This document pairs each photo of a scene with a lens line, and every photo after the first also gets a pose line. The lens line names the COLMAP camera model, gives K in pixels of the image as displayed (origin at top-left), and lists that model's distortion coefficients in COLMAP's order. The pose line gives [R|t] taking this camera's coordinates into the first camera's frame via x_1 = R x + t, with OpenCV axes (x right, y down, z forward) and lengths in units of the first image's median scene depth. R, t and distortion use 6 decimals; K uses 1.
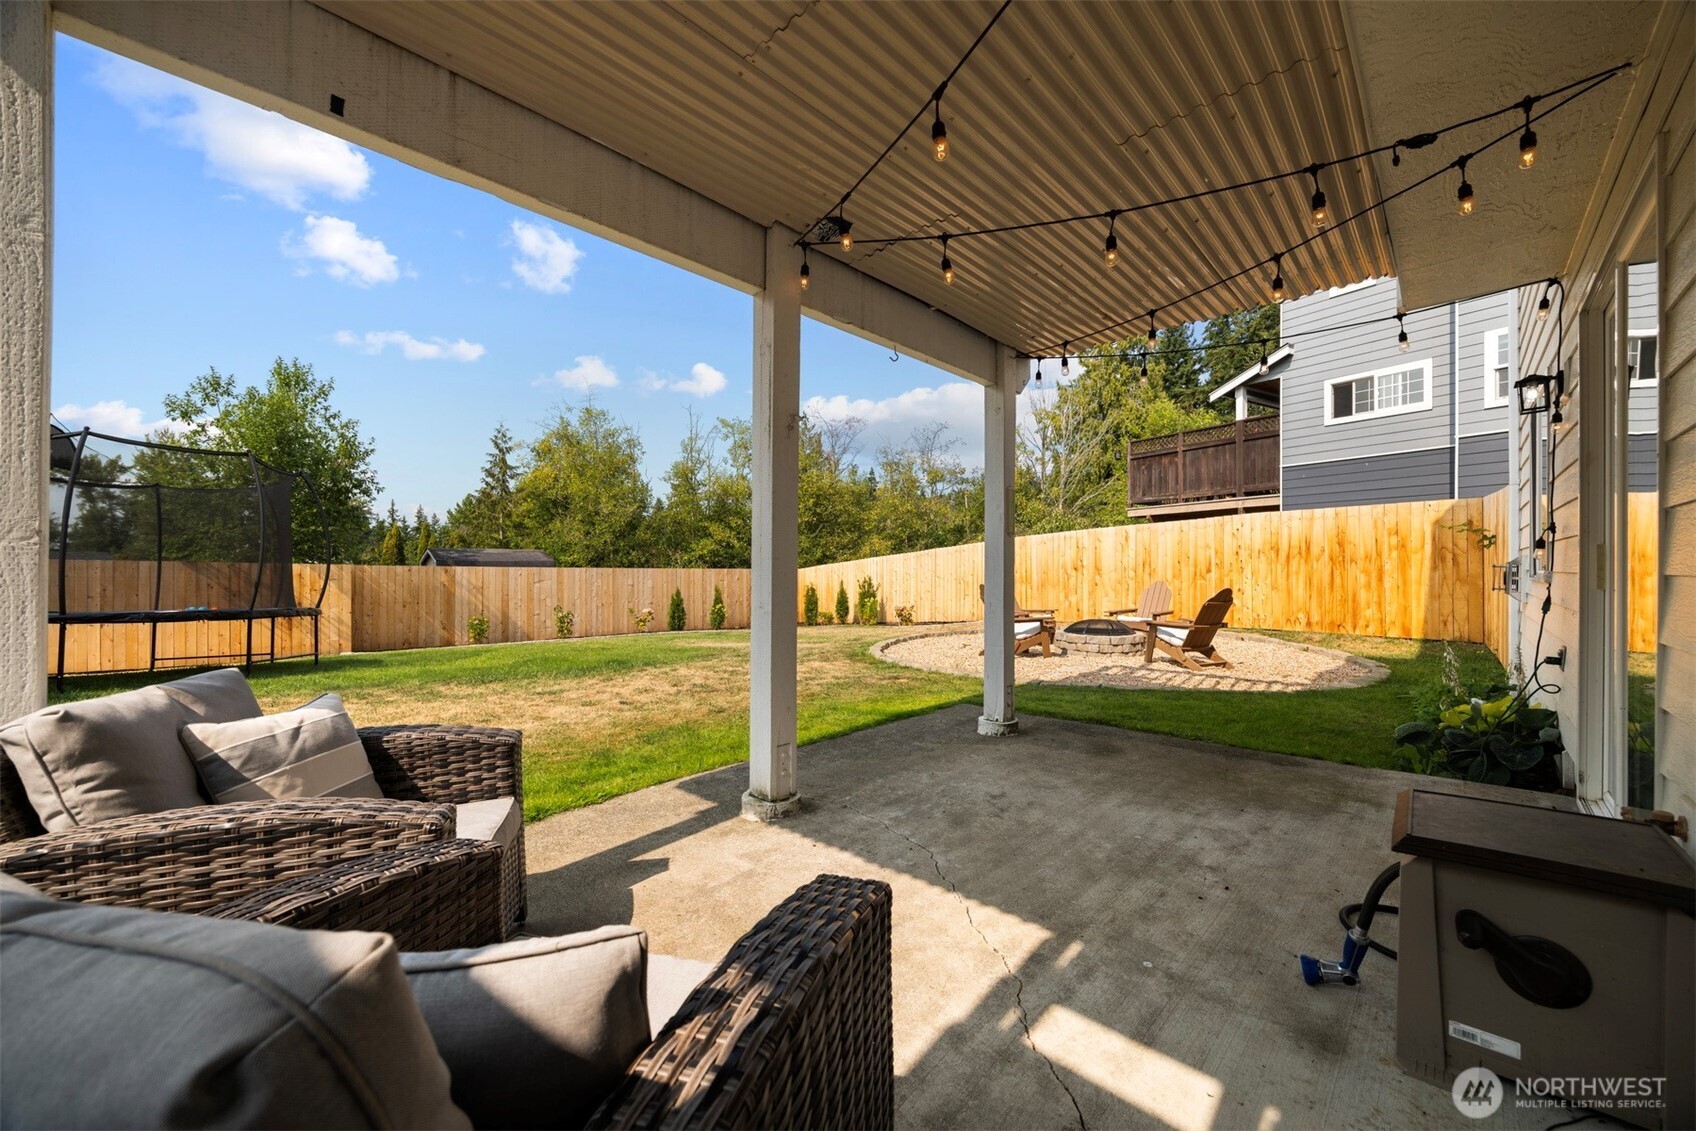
lens RADIAL K [[665.5, 0, 853.4], [0, 665.5, 570.4], [0, 0, 1]] dist [-0.000310, -0.000109]
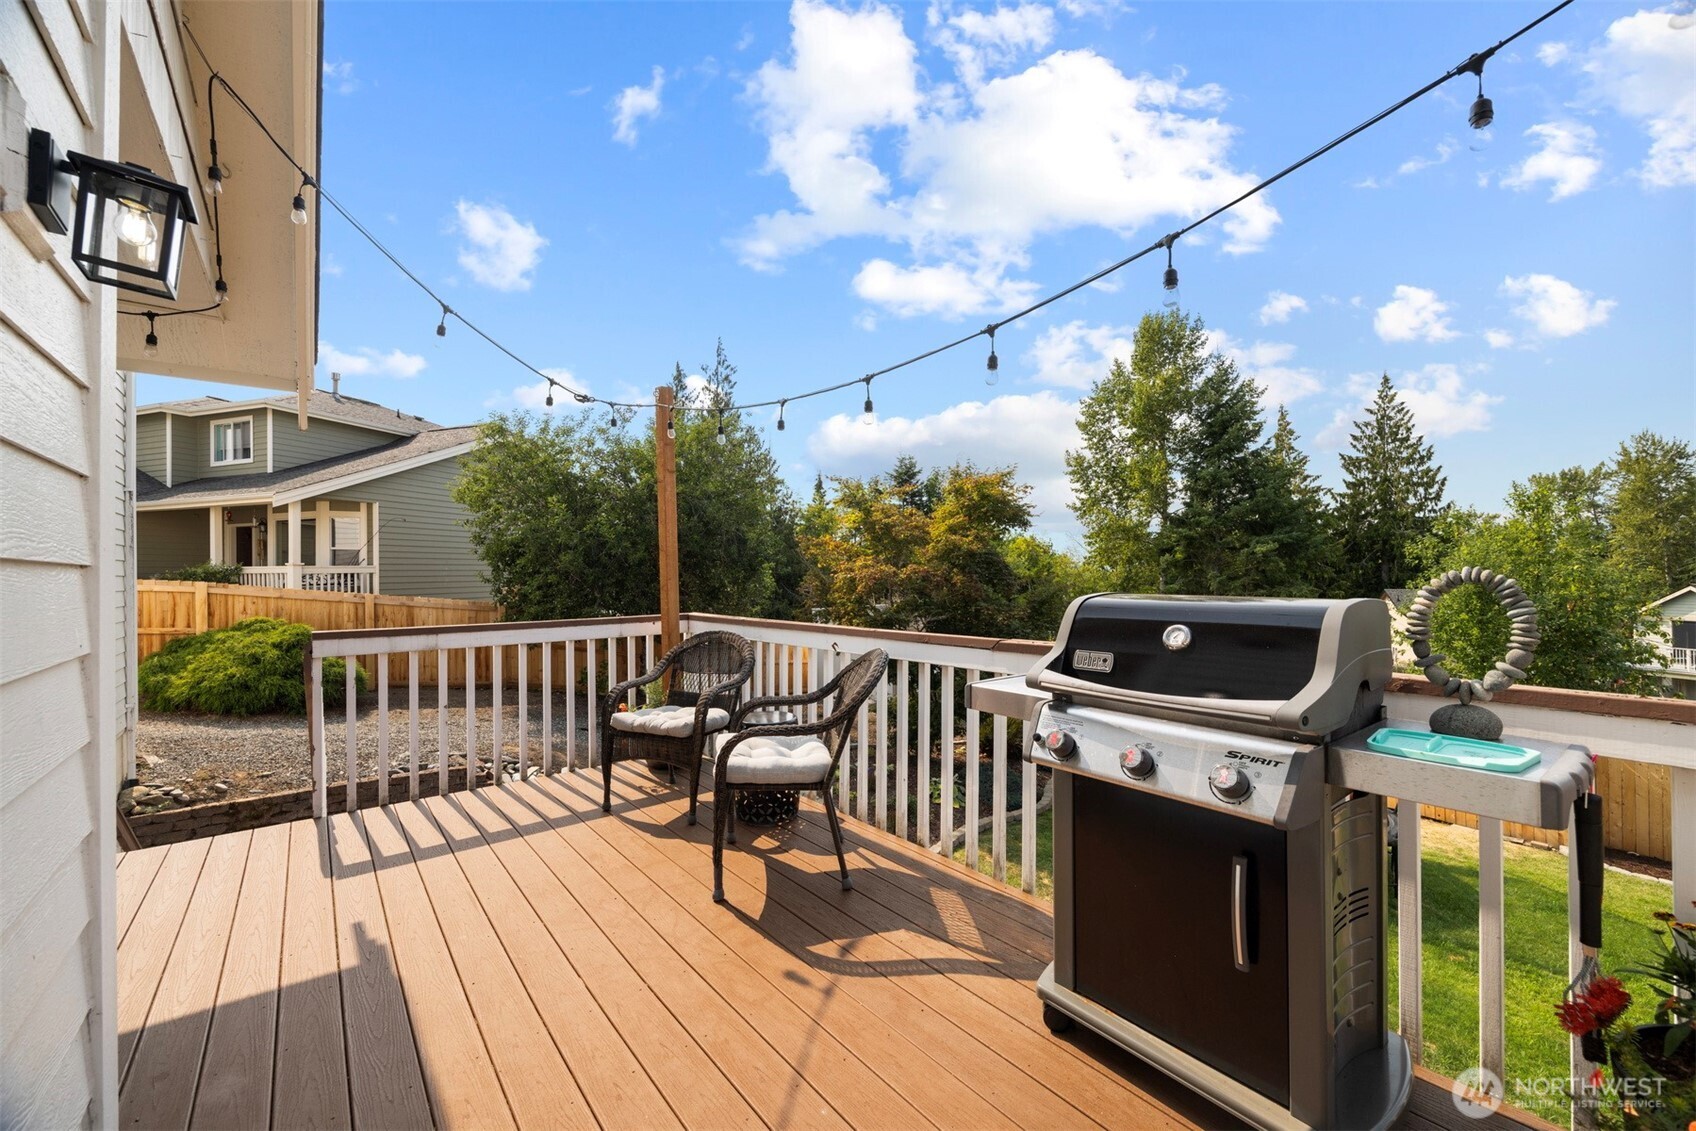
lens RADIAL K [[654.5, 0, 845.2], [0, 654.5, 571.5], [0, 0, 1]] dist [-0.002168, -0.000100]
pose [[-0.144604, -0.000698, -0.989489, 0.067514], [0.012885, 0.999914, -0.002588, -0.094220], [0.989406, -0.013124, -0.144582, 0.100352]]
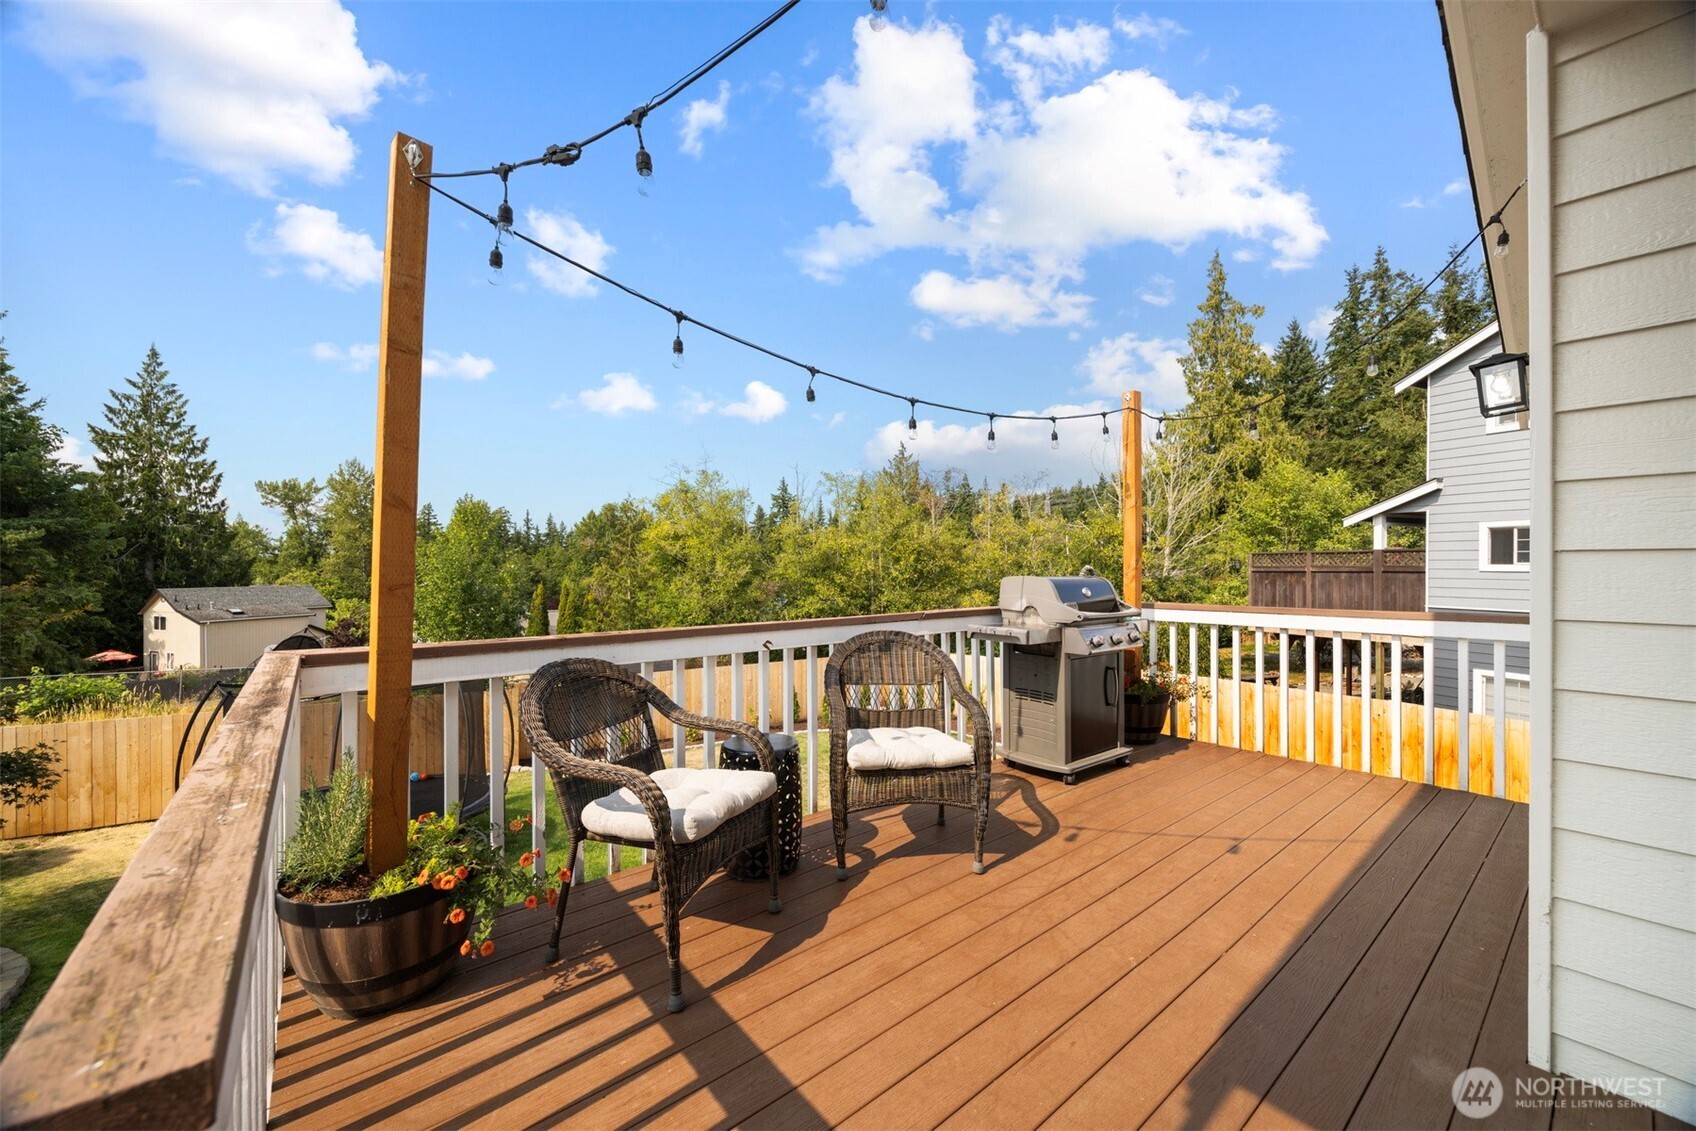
lens RADIAL K [[653.6, 0, 850.3], [0, 653.6, 566.2], [0, 0, 1]] dist [-0.002939, -0.000224]
pose [[0.989617, 0.001758, -0.143716, -0.012861], [-0.001338, 0.999995, 0.003021, -0.094175], [0.143721, -0.002798, 0.989614, -0.011387]]
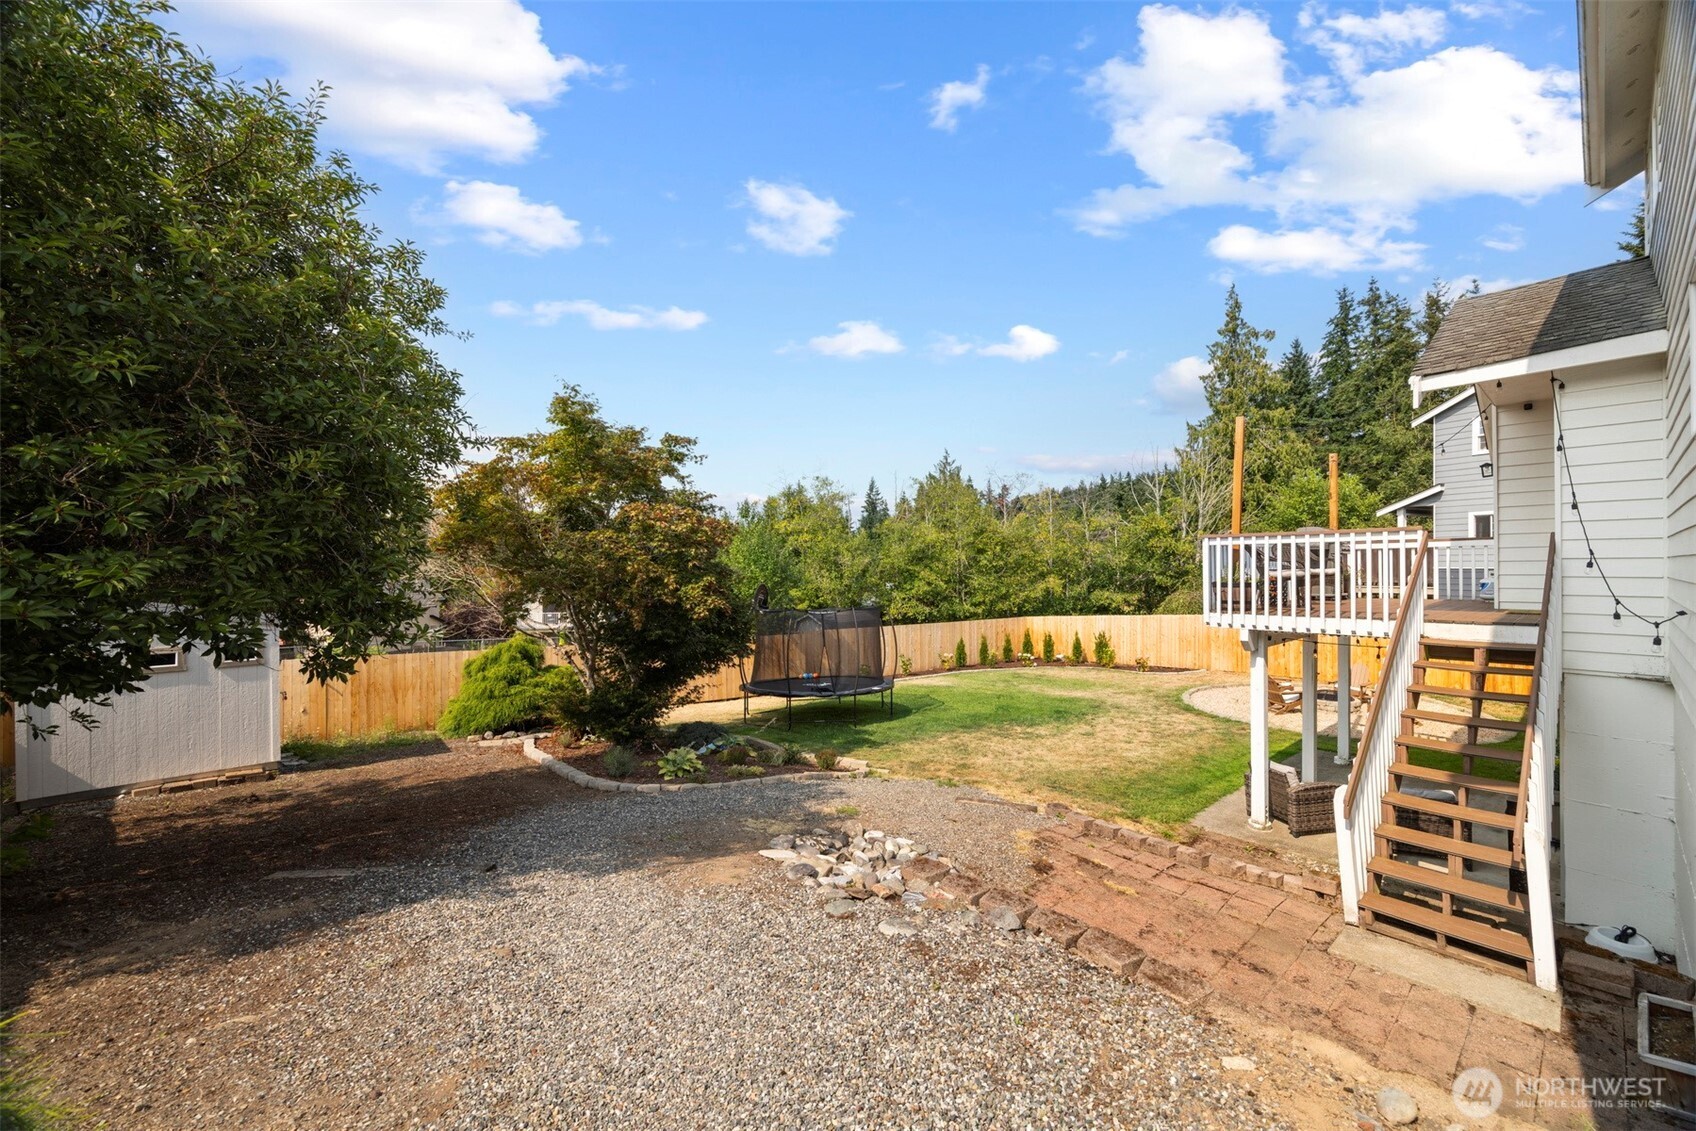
lens RADIAL K [[654.5, 0, 845.2], [0, 654.5, 571.5], [0, 0, 1]] dist [-0.002168, -0.000100]
pose [[0.991963, -0.005461, -0.126410, -0.190969], [0.006661, 0.999937, 0.009065, -0.074522], [0.126352, -0.009835, 0.991937, -0.243013]]
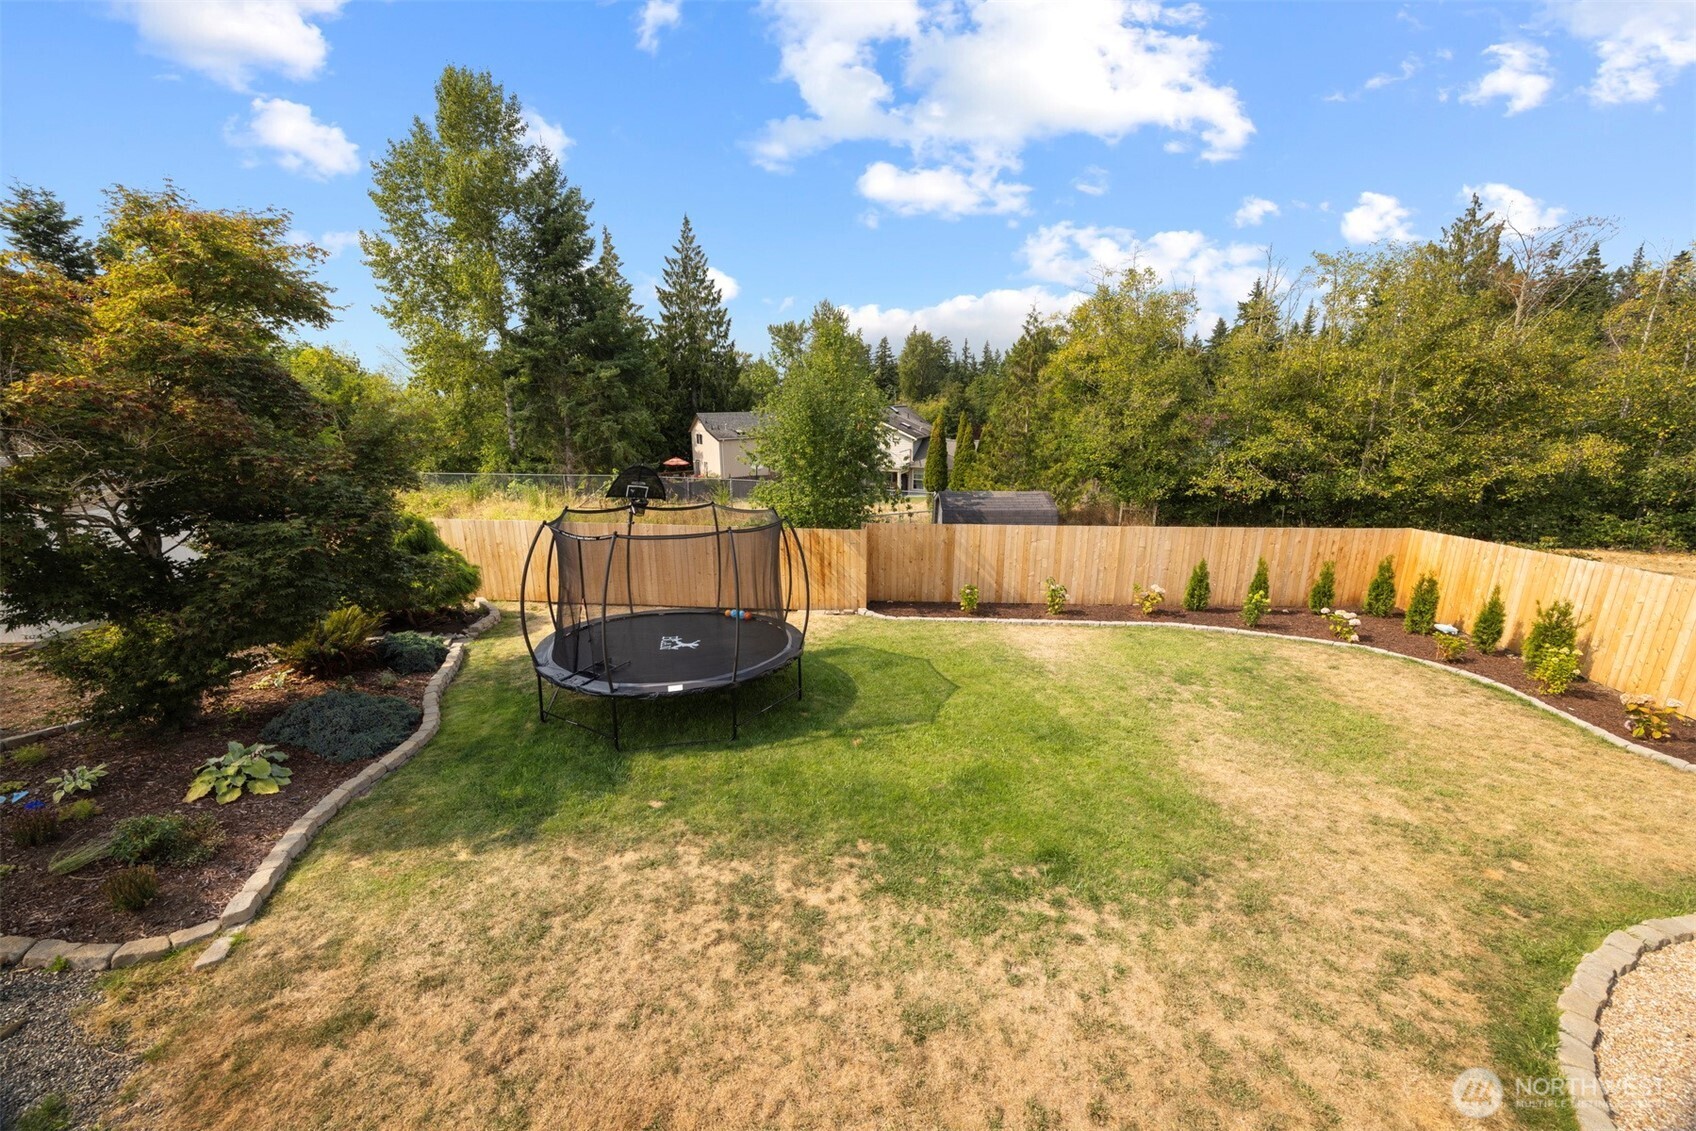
lens RADIAL K [[651.0, 0, 849.8], [0, 651.0, 561.9], [0, 0, 1]] dist [-0.001552, -0.000219]
pose [[0.710879, 0.174170, -0.681407, -0.022531], [0.003482, 0.967968, 0.251048, -0.093256], [0.703305, -0.180838, 0.687502, 0.107320]]
